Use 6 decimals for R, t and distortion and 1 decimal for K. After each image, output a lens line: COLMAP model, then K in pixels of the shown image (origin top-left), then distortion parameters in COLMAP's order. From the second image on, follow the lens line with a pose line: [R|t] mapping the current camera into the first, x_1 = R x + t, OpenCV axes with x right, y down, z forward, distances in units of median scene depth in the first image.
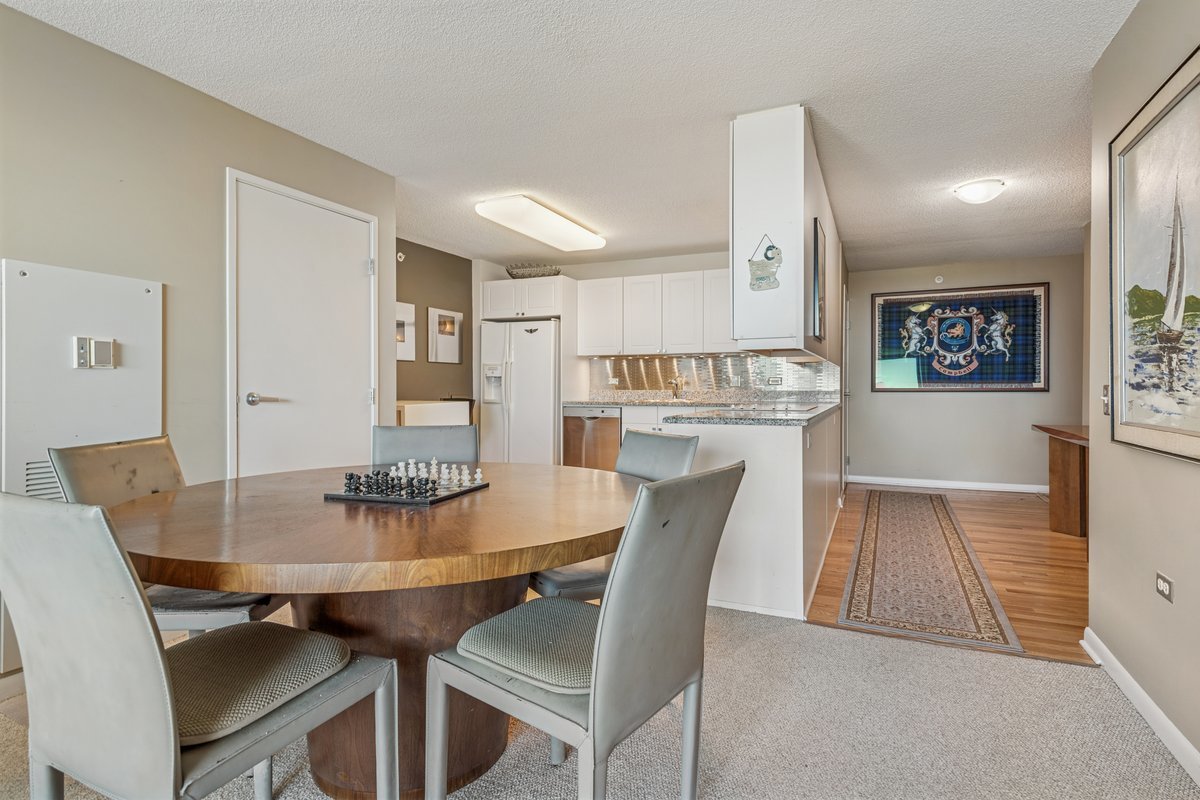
lens RADIAL K [[621.6, 0, 599.8], [0, 621.6, 397.1], [0, 0, 1]] dist [-0.002823, -0.000086]
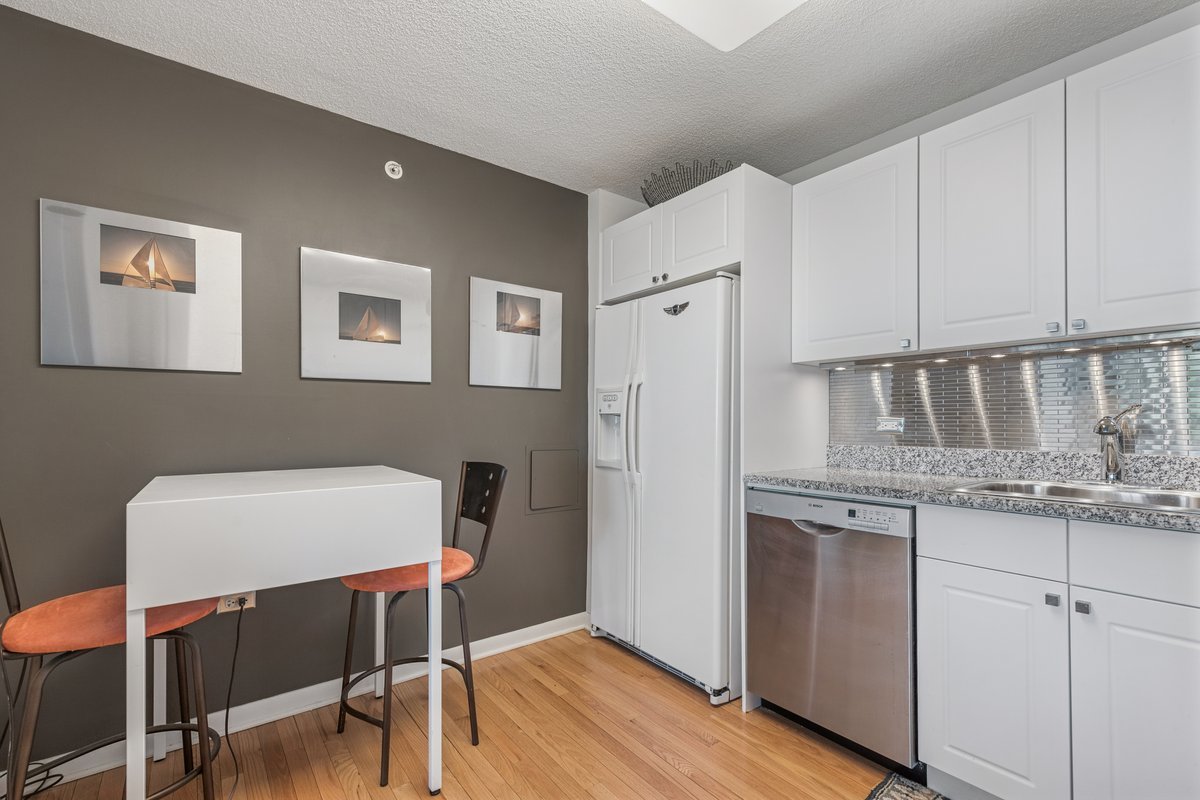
lens RADIAL K [[537.6, 0, 608.8], [0, 537.6, 410.2], [0, 0, 1]] dist [0.006087, 0.000533]
pose [[0.886728, -0.008903, -0.462205, 0.021839], [-0.010863, 0.999137, -0.040085, -0.019074], [0.462164, 0.040565, 0.885866, 0.627681]]
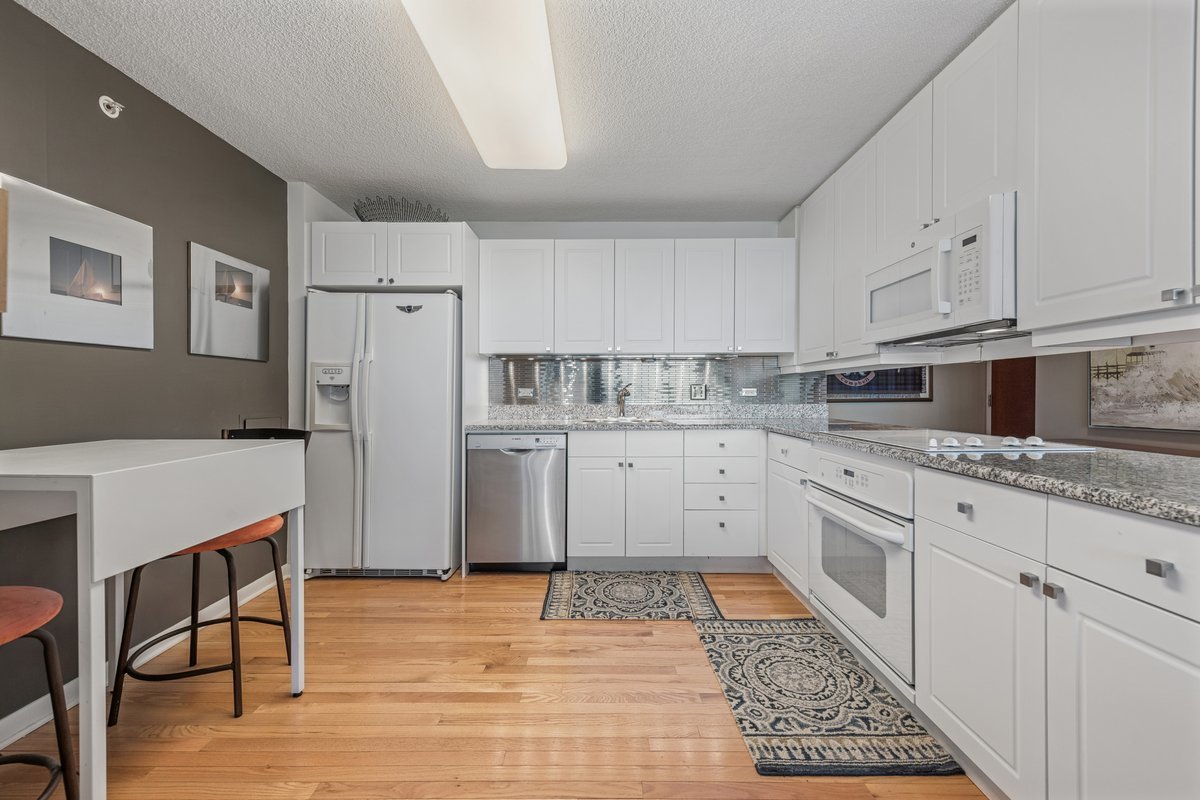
lens RADIAL K [[483.8, 0, 604.6], [0, 483.8, 391.1], [0, 0, 1]] dist [0.002872, 0.000087]
pose [[0.904669, -0.000840, 0.426114, -0.135116], [0.010727, 0.999726, -0.020803, -0.015012], [-0.425980, 0.023391, 0.904430, 0.486899]]
